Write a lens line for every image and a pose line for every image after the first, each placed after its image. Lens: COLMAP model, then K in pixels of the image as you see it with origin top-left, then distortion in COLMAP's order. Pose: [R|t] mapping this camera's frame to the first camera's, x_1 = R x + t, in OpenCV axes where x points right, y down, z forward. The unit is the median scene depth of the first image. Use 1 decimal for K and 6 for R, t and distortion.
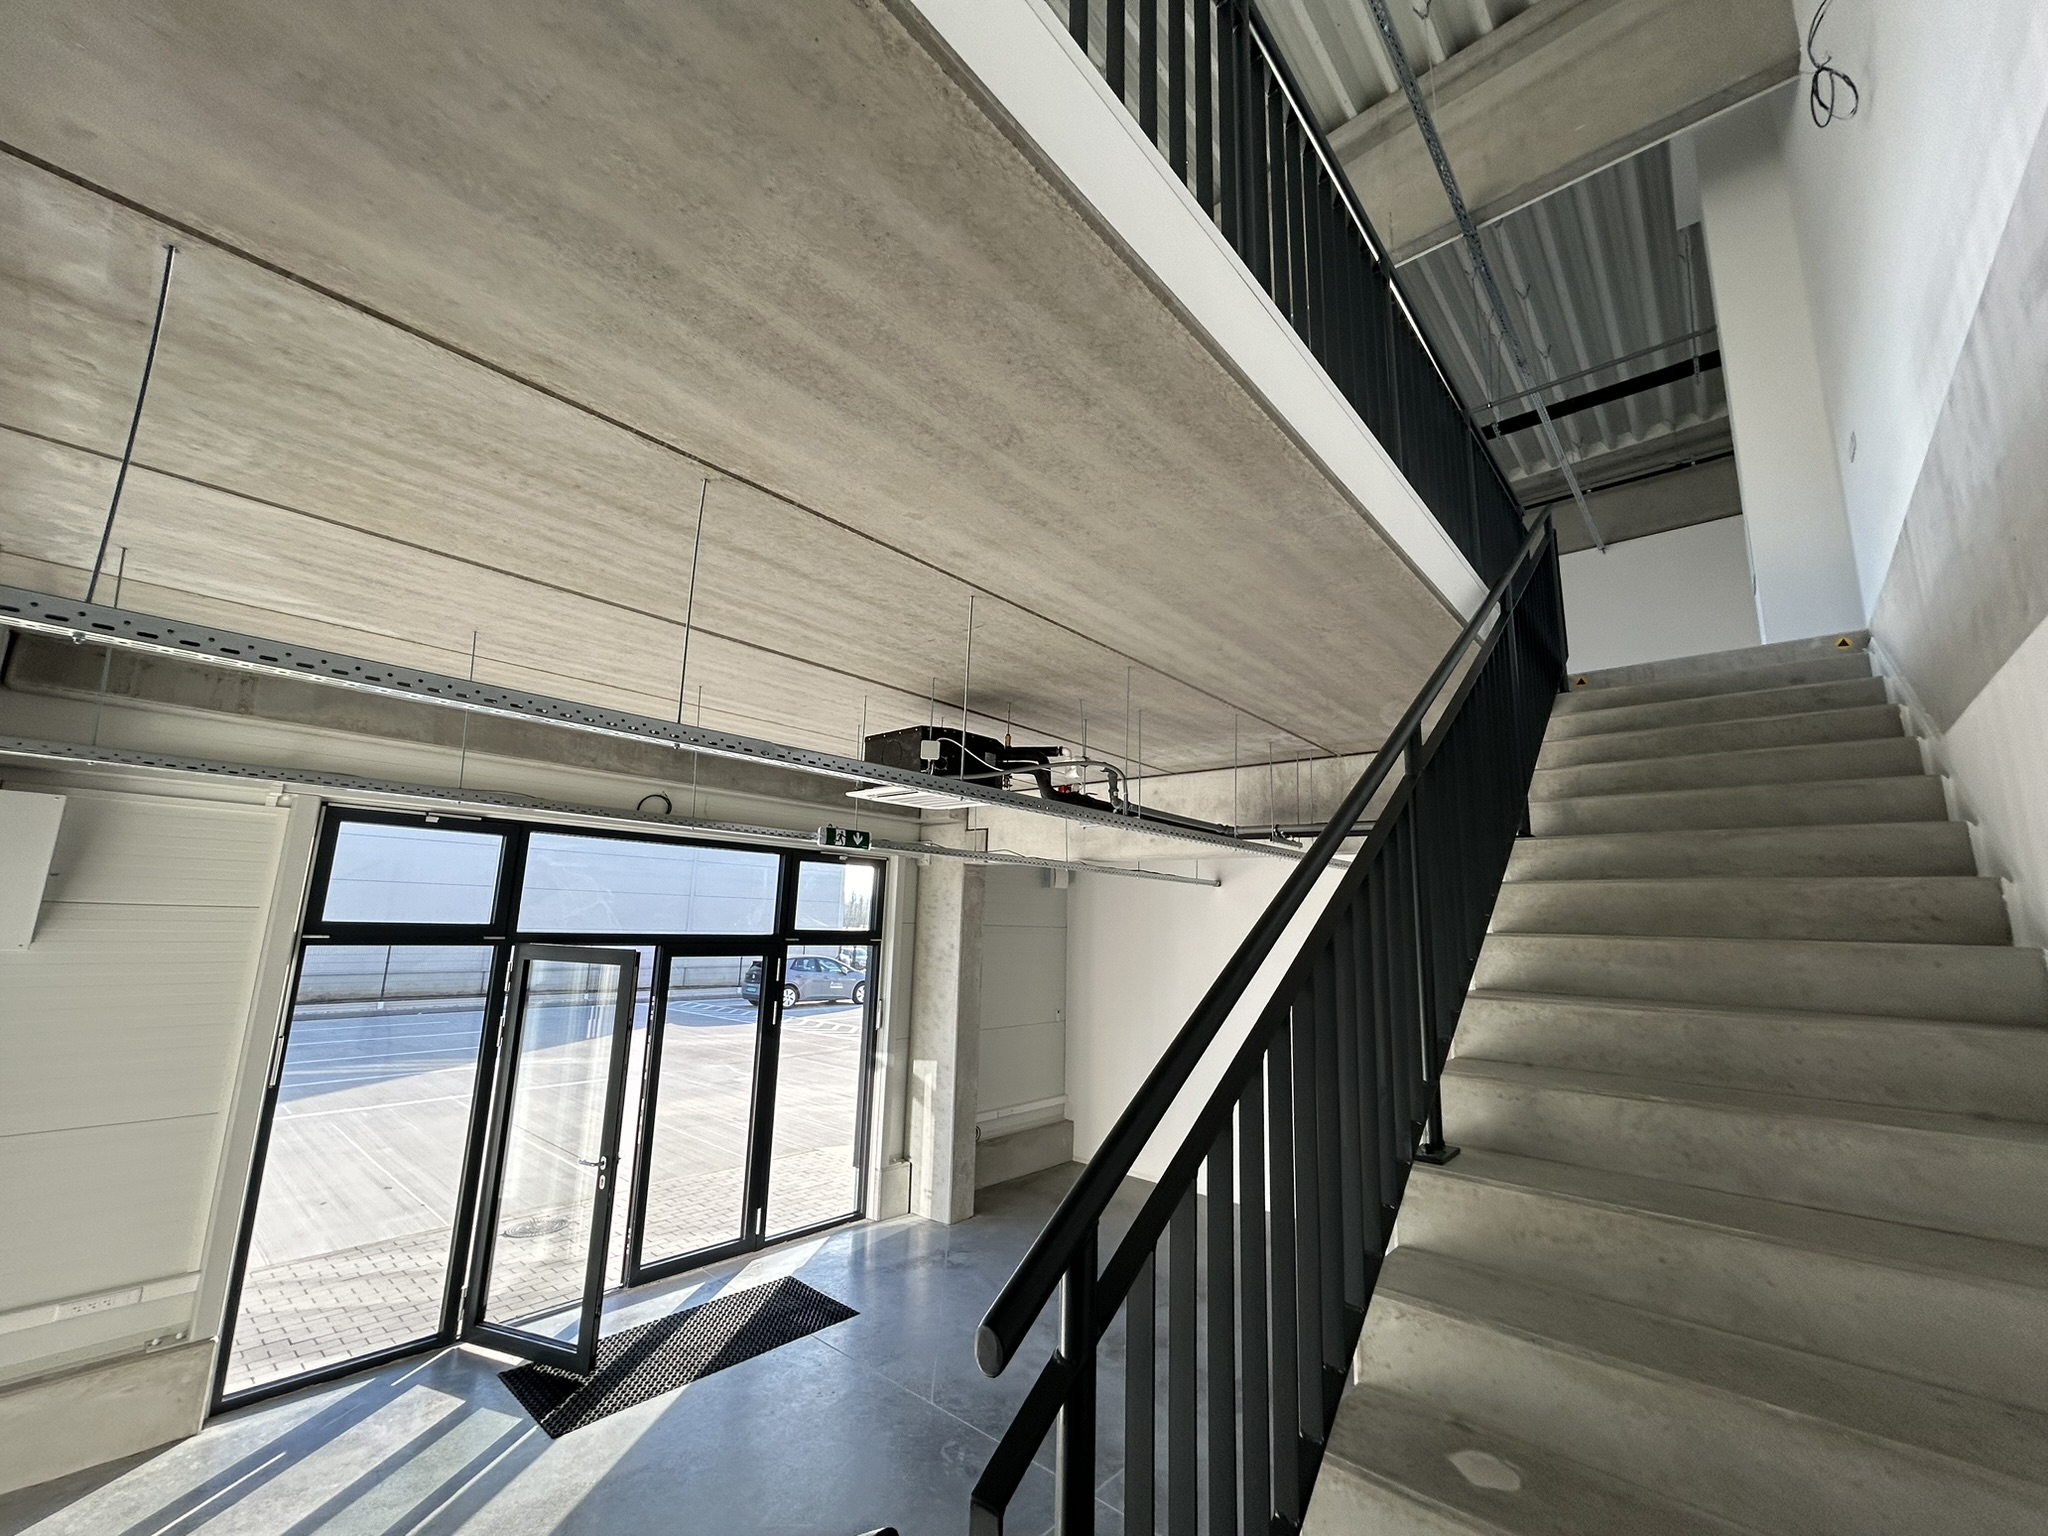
lens RADIAL K [[827.5, 0, 1014.3], [0, 827.5, 766.0], [0, 0, 1]] dist [0.002261, 0.000707]
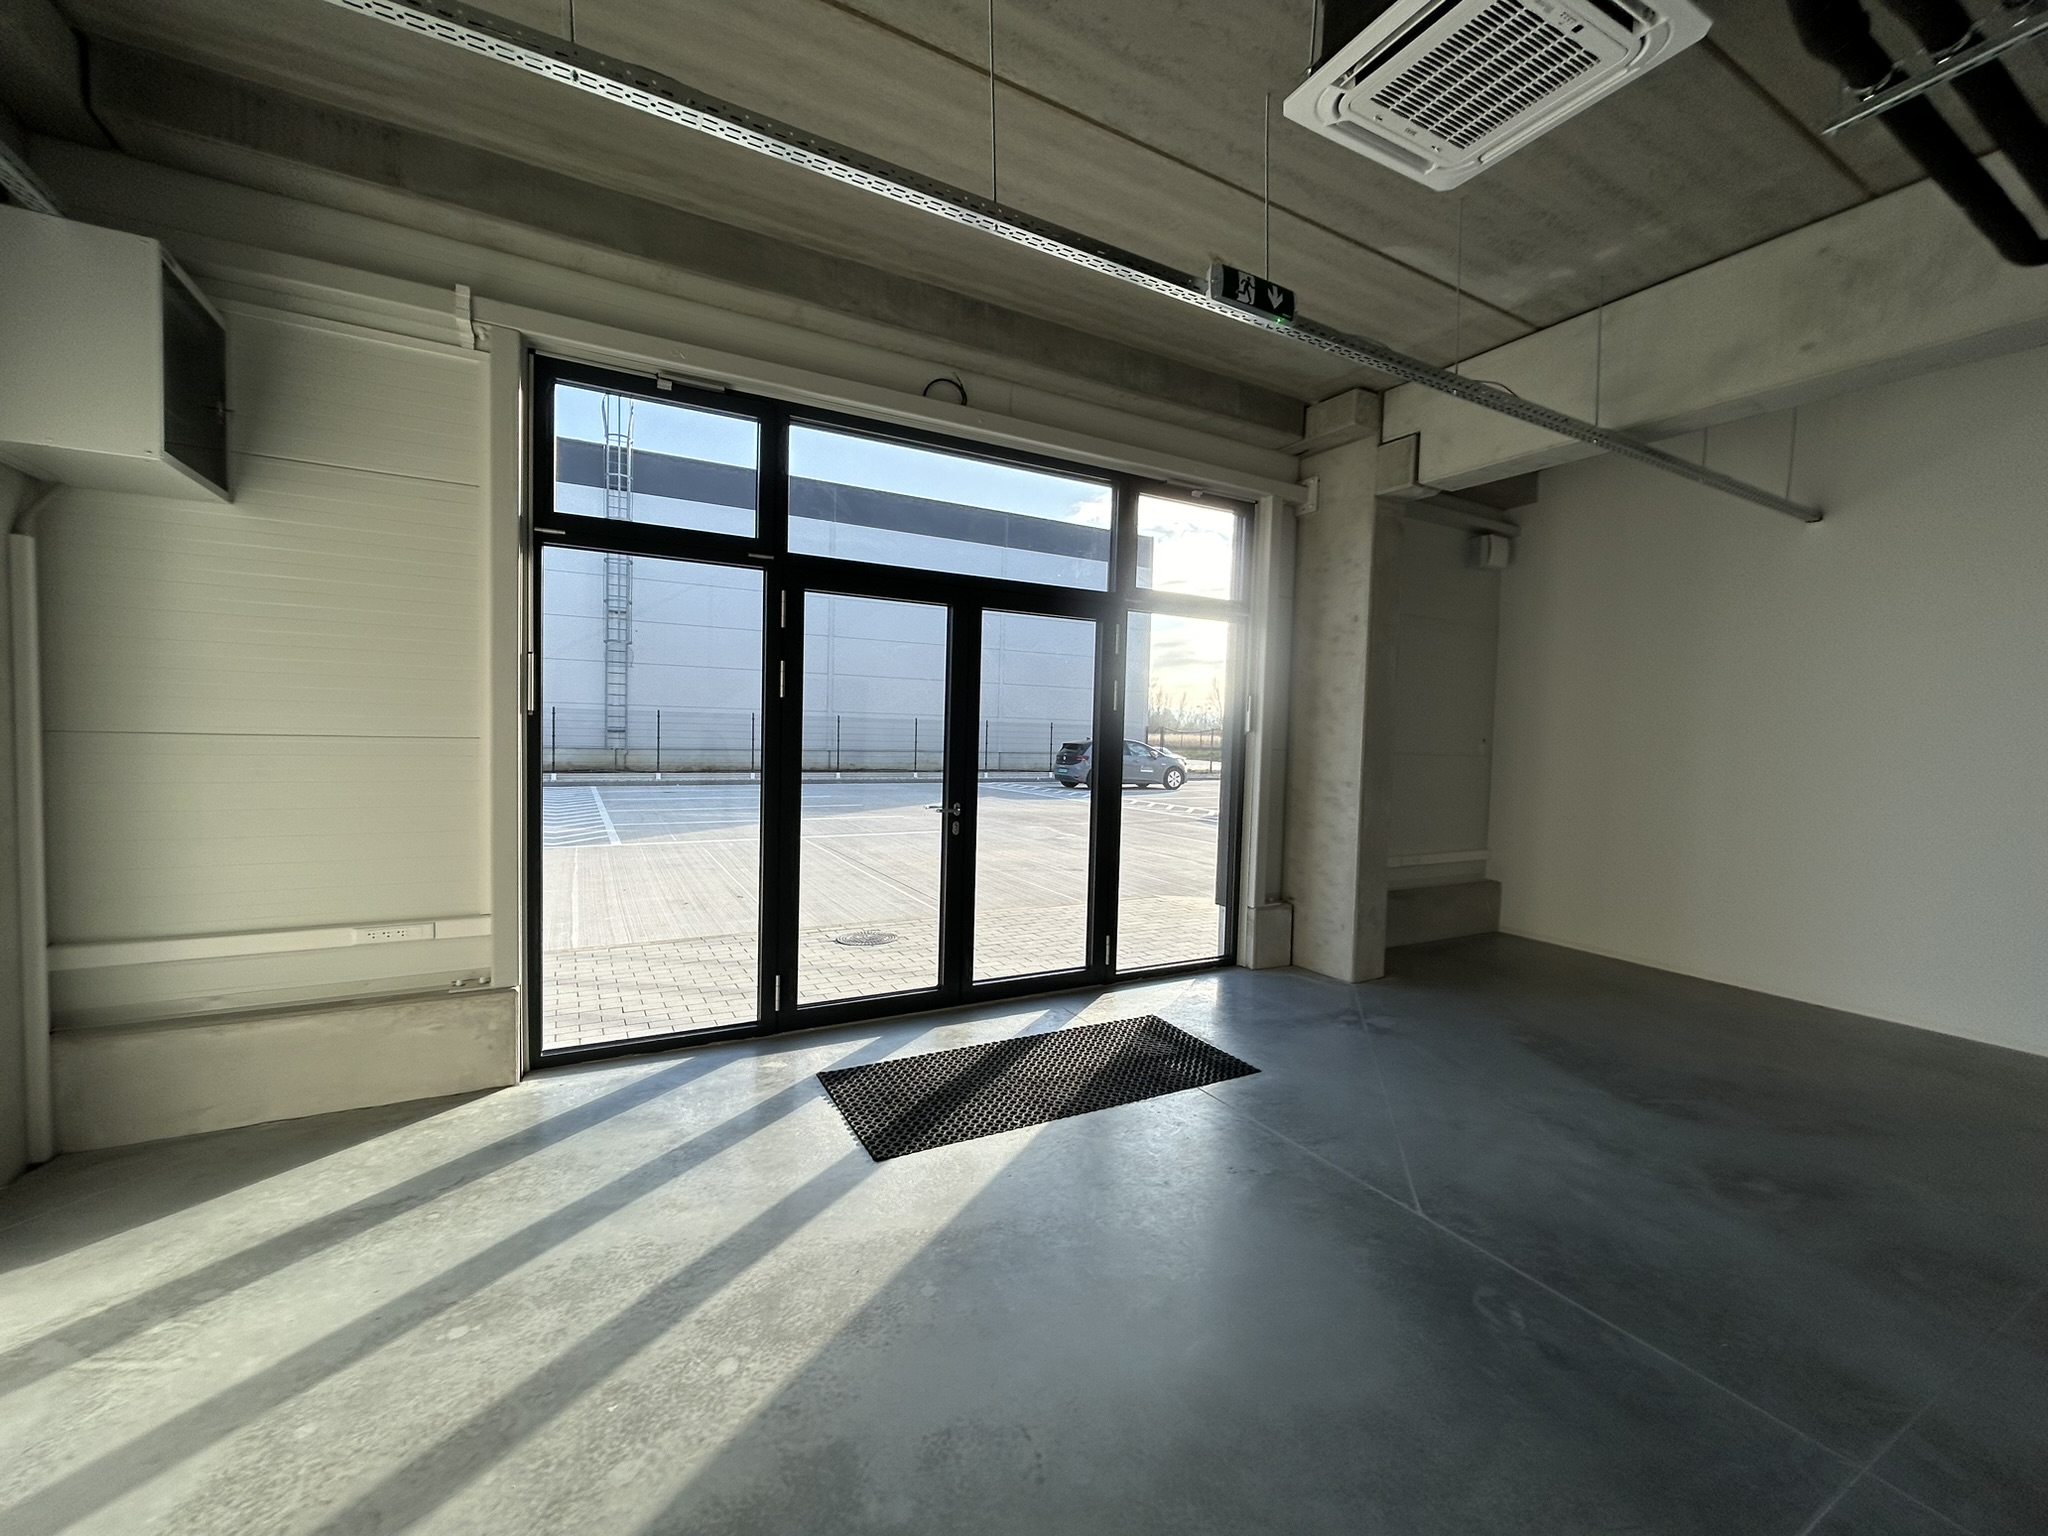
lens RADIAL K [[824.8, 0, 1018.3], [0, 824.8, 765.3], [0, 0, 1]] dist [-0.002287, 0.000021]
pose [[0.940578, 0.012534, -0.339347, -0.150185], [0.062958, 0.975557, 0.210536, 0.249497], [0.333691, -0.219390, 0.916798, 0.348652]]
